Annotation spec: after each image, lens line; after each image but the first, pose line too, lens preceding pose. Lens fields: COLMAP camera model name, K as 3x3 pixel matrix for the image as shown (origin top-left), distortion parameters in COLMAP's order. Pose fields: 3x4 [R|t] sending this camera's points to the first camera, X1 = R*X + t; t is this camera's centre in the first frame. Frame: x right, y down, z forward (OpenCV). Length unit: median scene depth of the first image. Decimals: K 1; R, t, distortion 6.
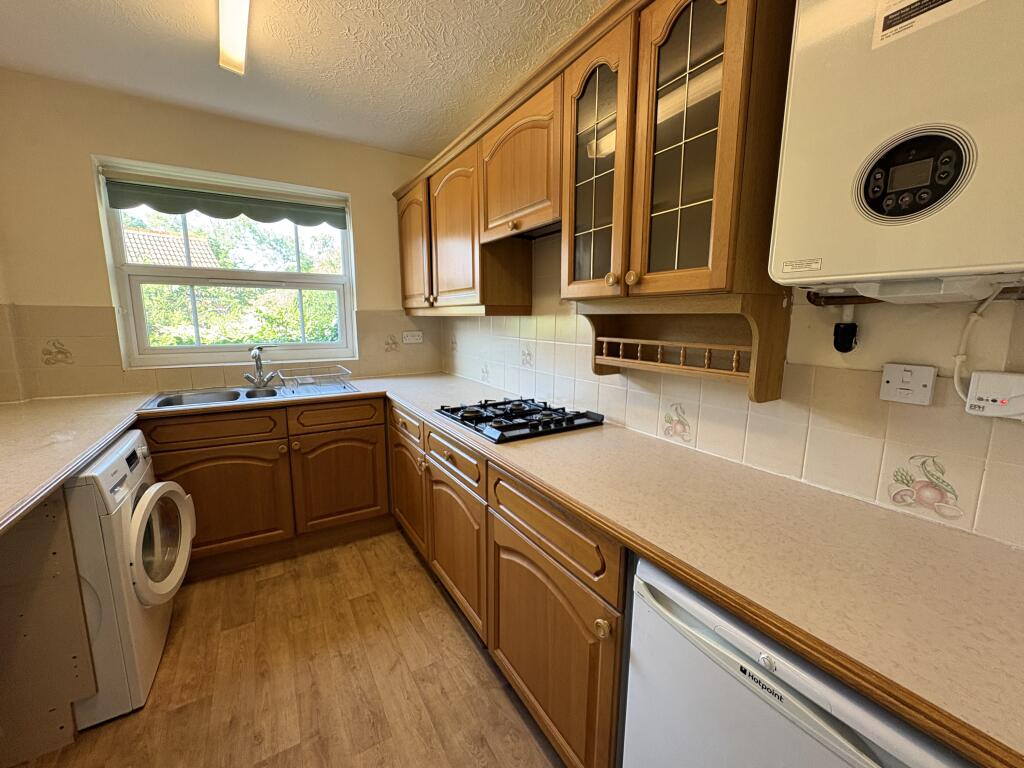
lens RADIAL K [[407.9, 0, 513.0], [0, 407.9, 383.6], [0, 0, 1]] dist [-0.001317, 0.000148]
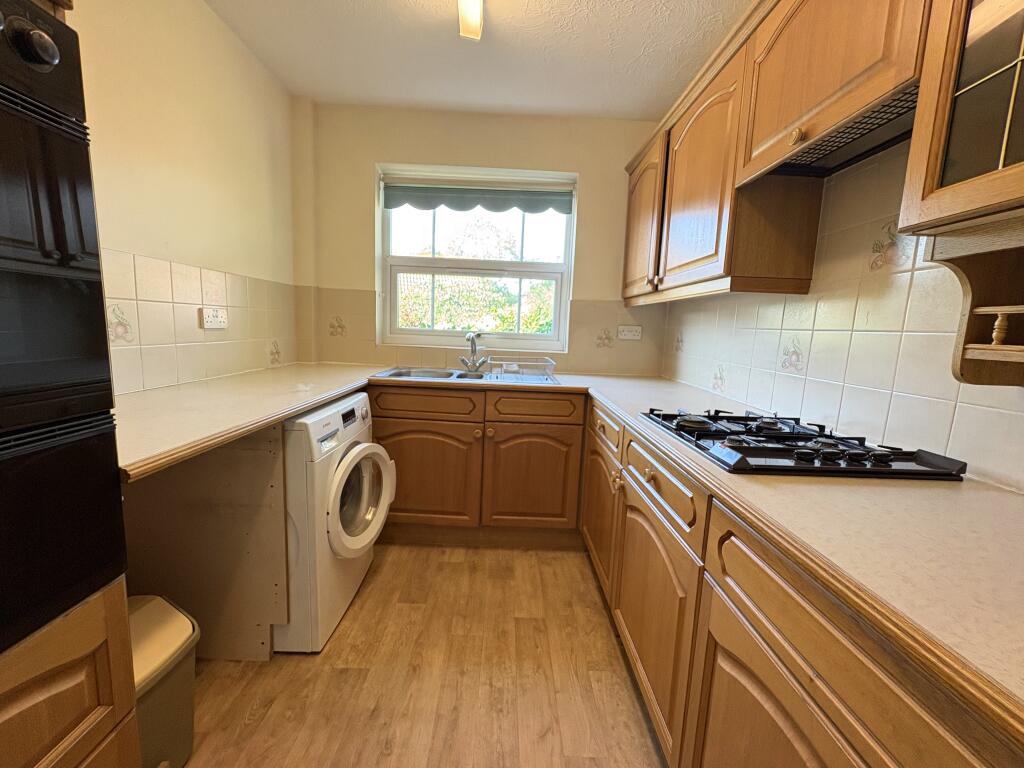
lens RADIAL K [[410.1, 0, 512.9], [0, 410.1, 383.0], [0, 0, 1]] dist [-0.000053, -0.000029]
pose [[0.859096, 0.100589, -0.501832, -0.017988], [-0.119046, 0.992877, -0.004782, 0.038040], [0.497777, 0.063850, 0.864952, 0.200915]]
